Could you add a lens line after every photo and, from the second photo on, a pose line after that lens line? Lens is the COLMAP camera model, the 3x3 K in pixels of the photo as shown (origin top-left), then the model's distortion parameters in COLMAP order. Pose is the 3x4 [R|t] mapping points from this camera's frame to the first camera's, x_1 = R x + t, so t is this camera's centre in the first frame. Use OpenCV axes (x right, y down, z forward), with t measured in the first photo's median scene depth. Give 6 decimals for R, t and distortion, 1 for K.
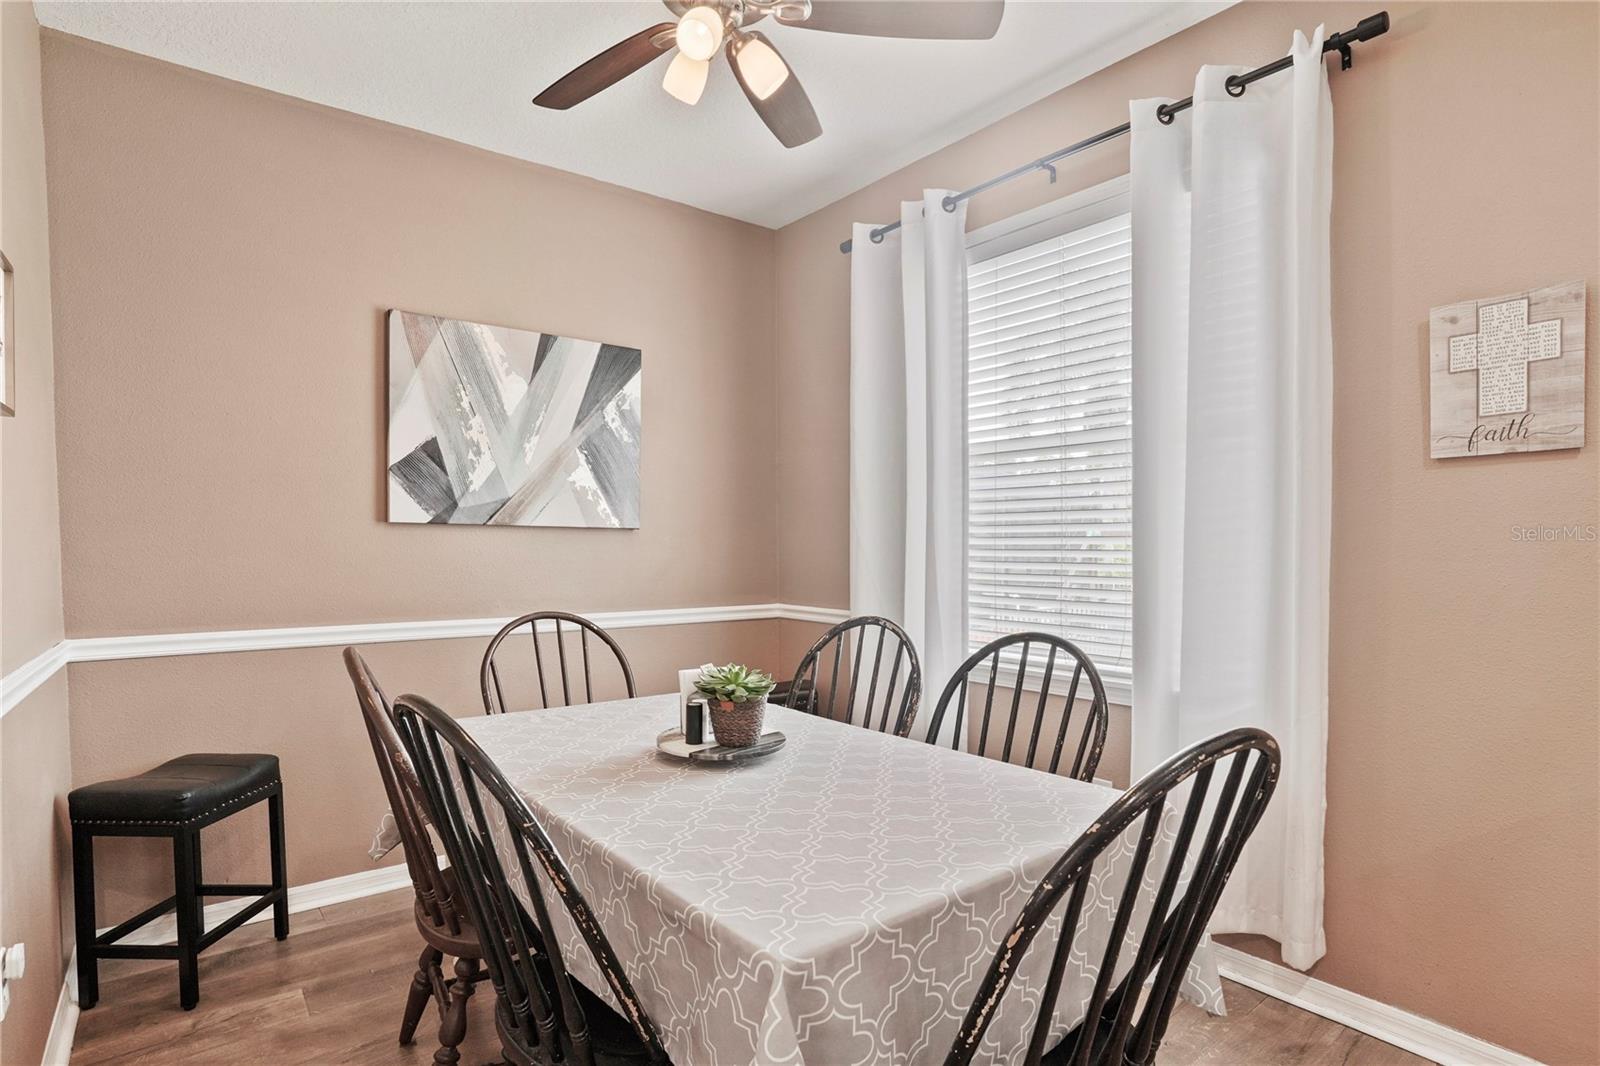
lens RADIAL K [[791.2, 0, 791.9], [0, 791.2, 588.1], [0, 0, 1]] dist [-0.067789, 0.017535]
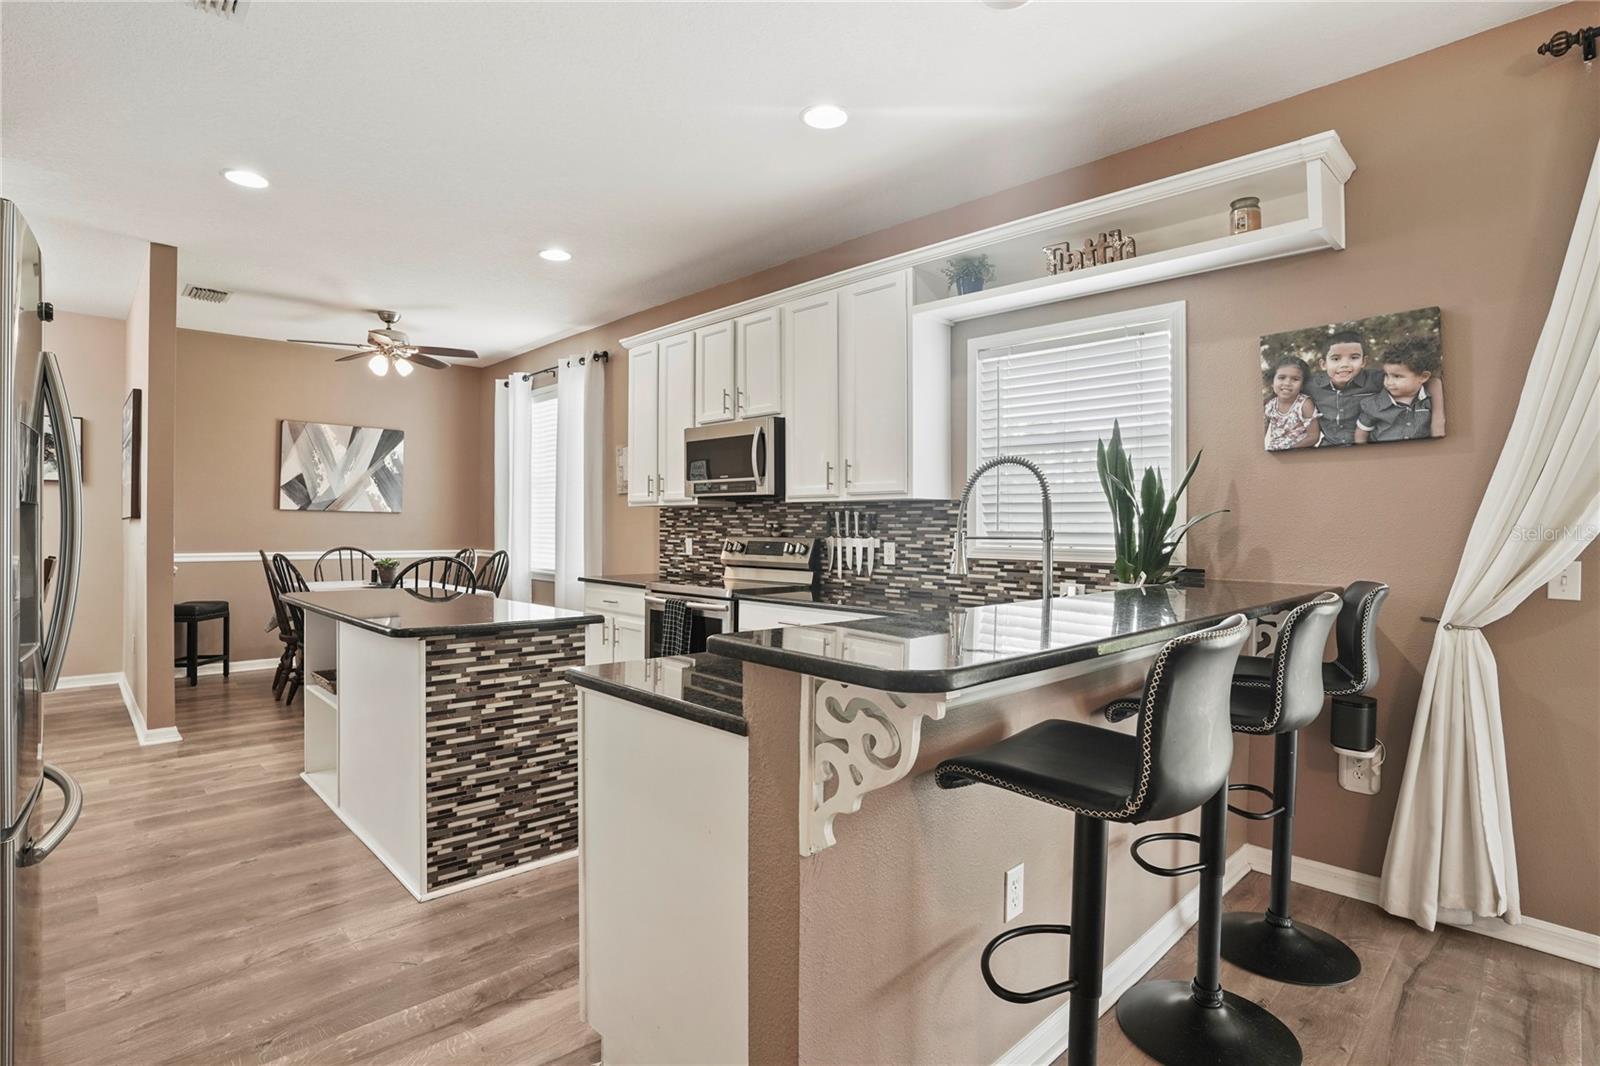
lens RADIAL K [[801.0, 0, 802.8], [0, 801.0, 523.4], [0, 0, 1]] dist [-0.070567, 0.033154]
pose [[0.995700, 0.008631, 0.092233, 0.833146], [-0.003438, 0.998408, -0.056308, 0.085247], [-0.092572, 0.055749, 0.994144, -1.481763]]
